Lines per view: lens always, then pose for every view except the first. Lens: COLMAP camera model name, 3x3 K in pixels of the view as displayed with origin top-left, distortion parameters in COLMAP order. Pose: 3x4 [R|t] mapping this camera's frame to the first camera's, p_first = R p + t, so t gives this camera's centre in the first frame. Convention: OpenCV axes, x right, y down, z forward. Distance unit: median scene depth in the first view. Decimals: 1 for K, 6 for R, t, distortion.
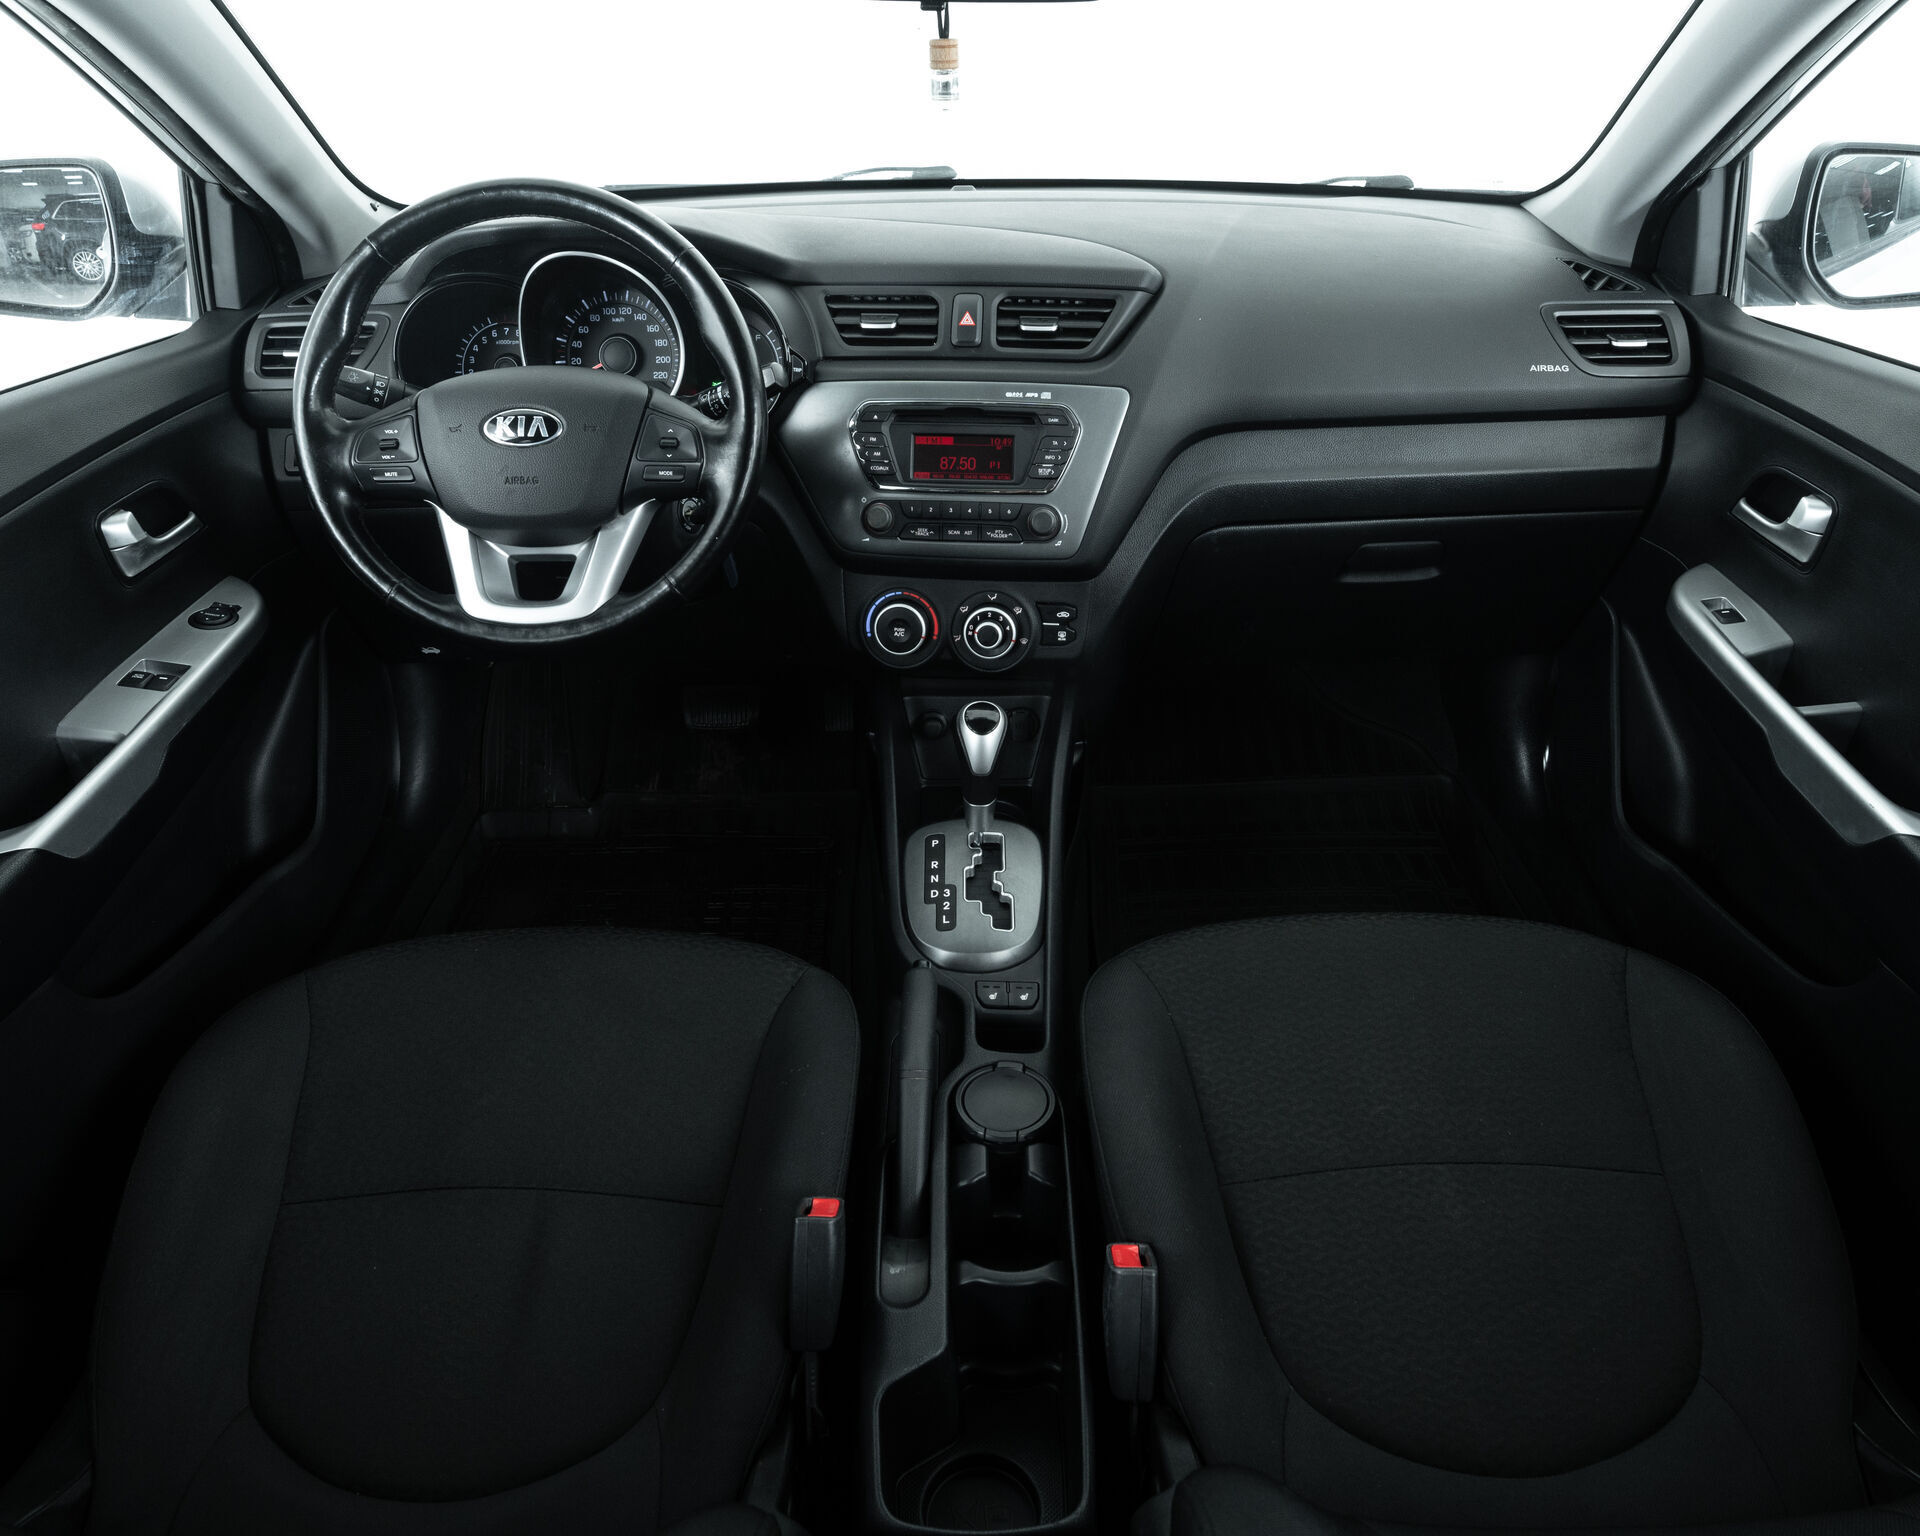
lens RADIAL K [[1345.0, 0, 961.5], [0, 1345.0, 767.1], [0, 0, 1]] dist [-0.022592, -0.002414]
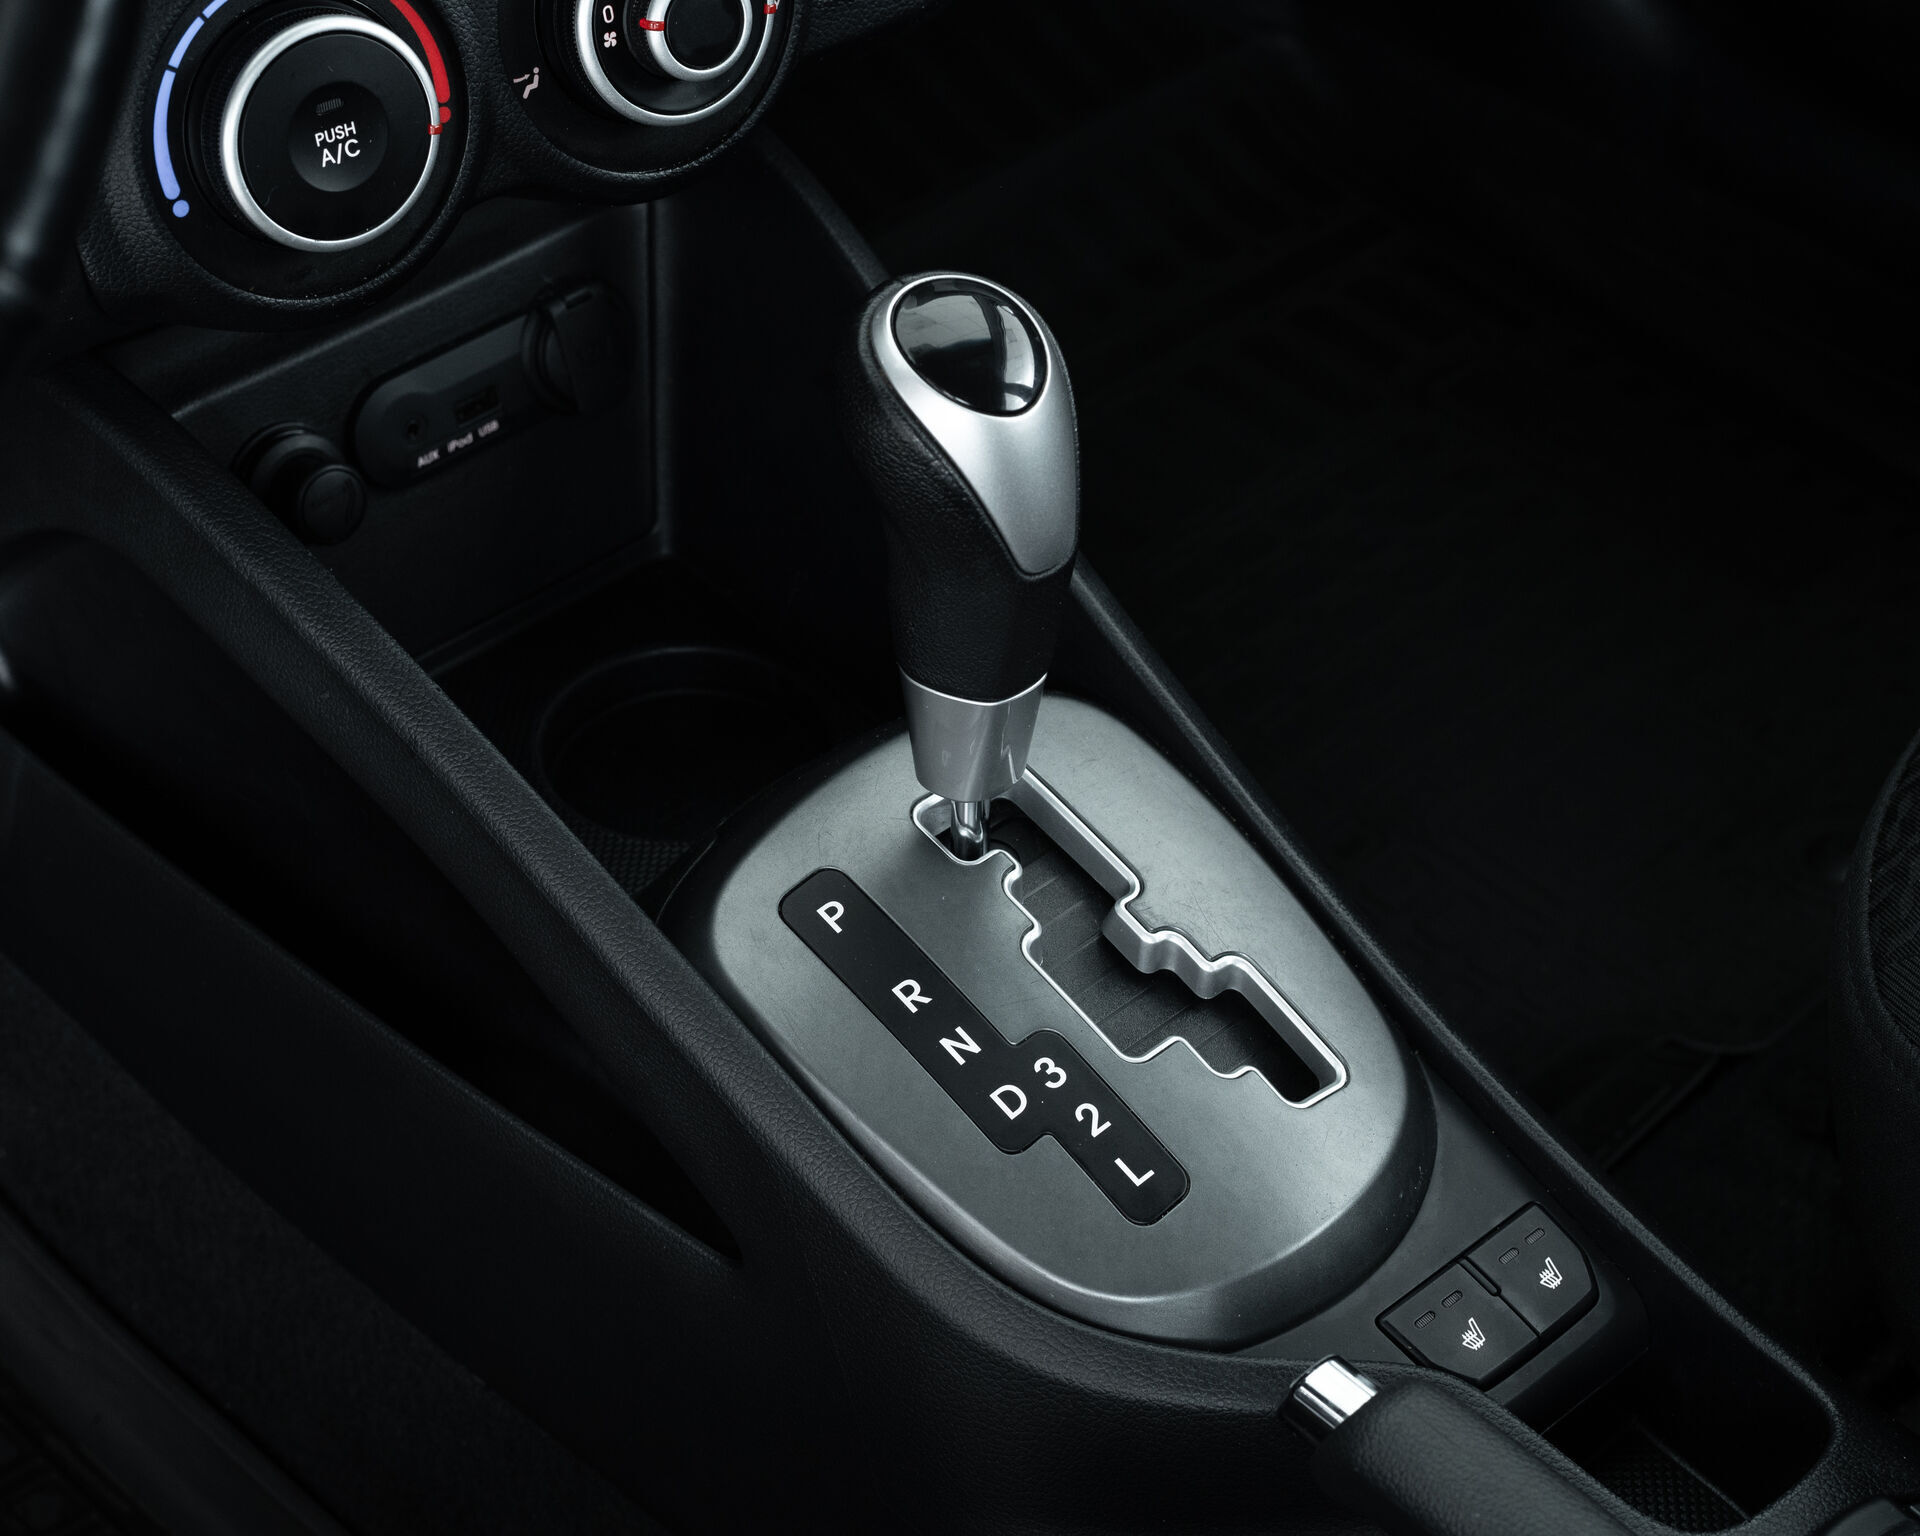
lens RADIAL K [[3494.5, 0, 963.1], [0, 3494.5, 768.0], [0, 0, 1]] dist [-0.113974, 0.000000]
pose [[0.732500, -0.441397, 0.518279, -0.322684], [0.347546, 0.897095, 0.272822, -0.132747], [-0.585368, -0.019717, 0.810528, 0.491966]]
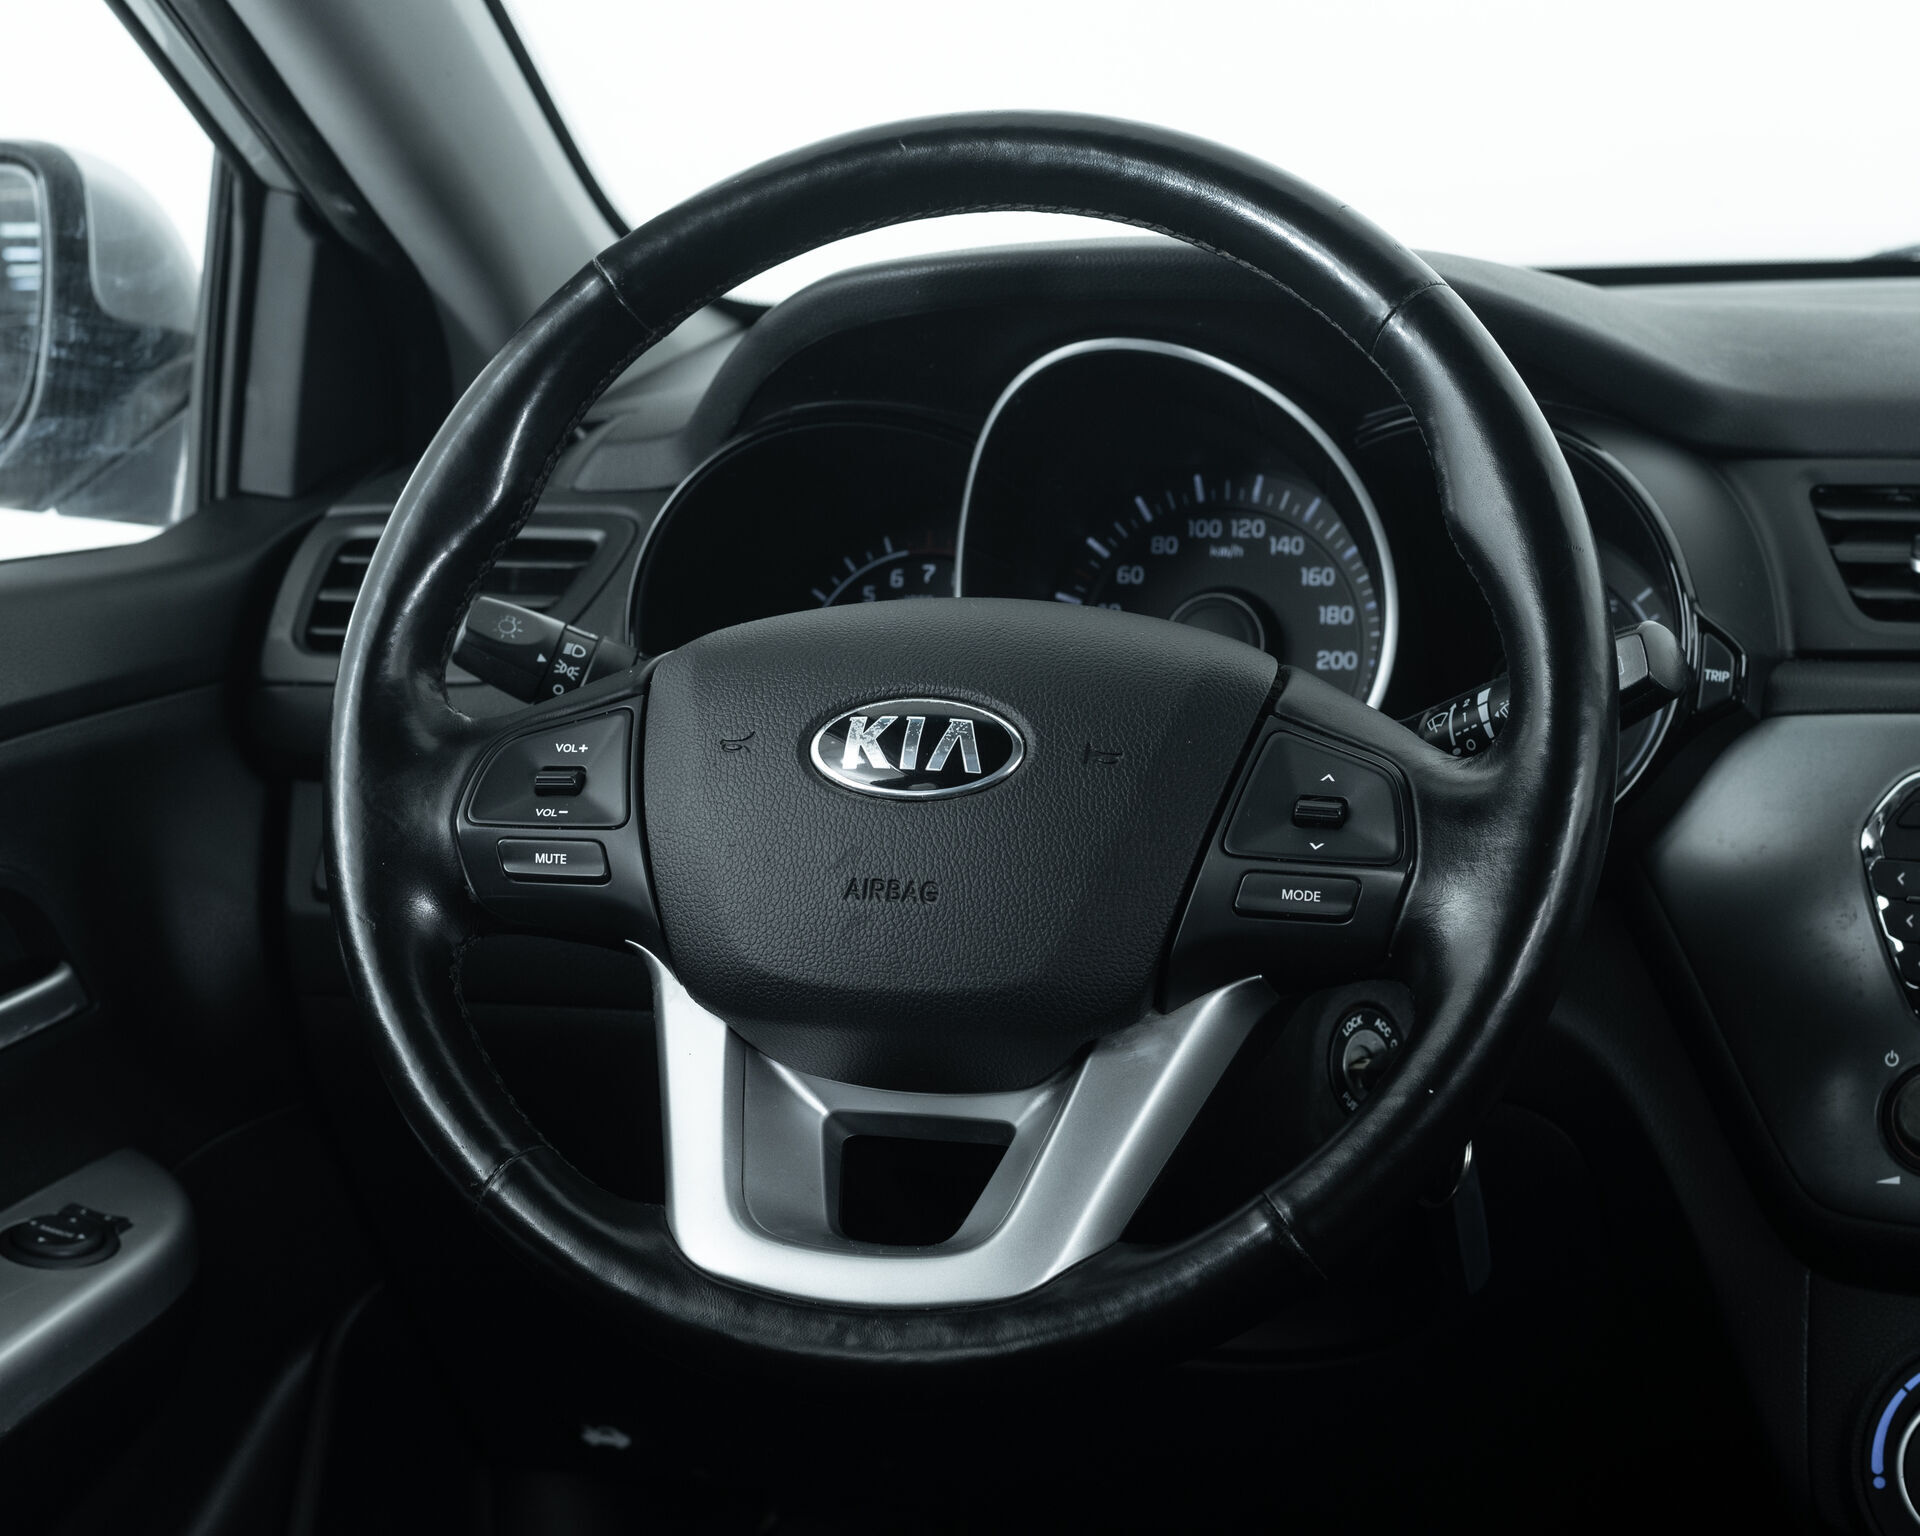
lens RADIAL K [[3701.1, 0, 931.7], [0, 3701.1, 733.9], [0, 0, 1]] dist [-0.116845, 0.000000]
pose [[0.945873, 0.034851, -0.322661, -0.008762], [-0.142725, 0.937582, -0.317126, 0.042739], [0.291469, 0.346013, 0.891808, 0.113378]]
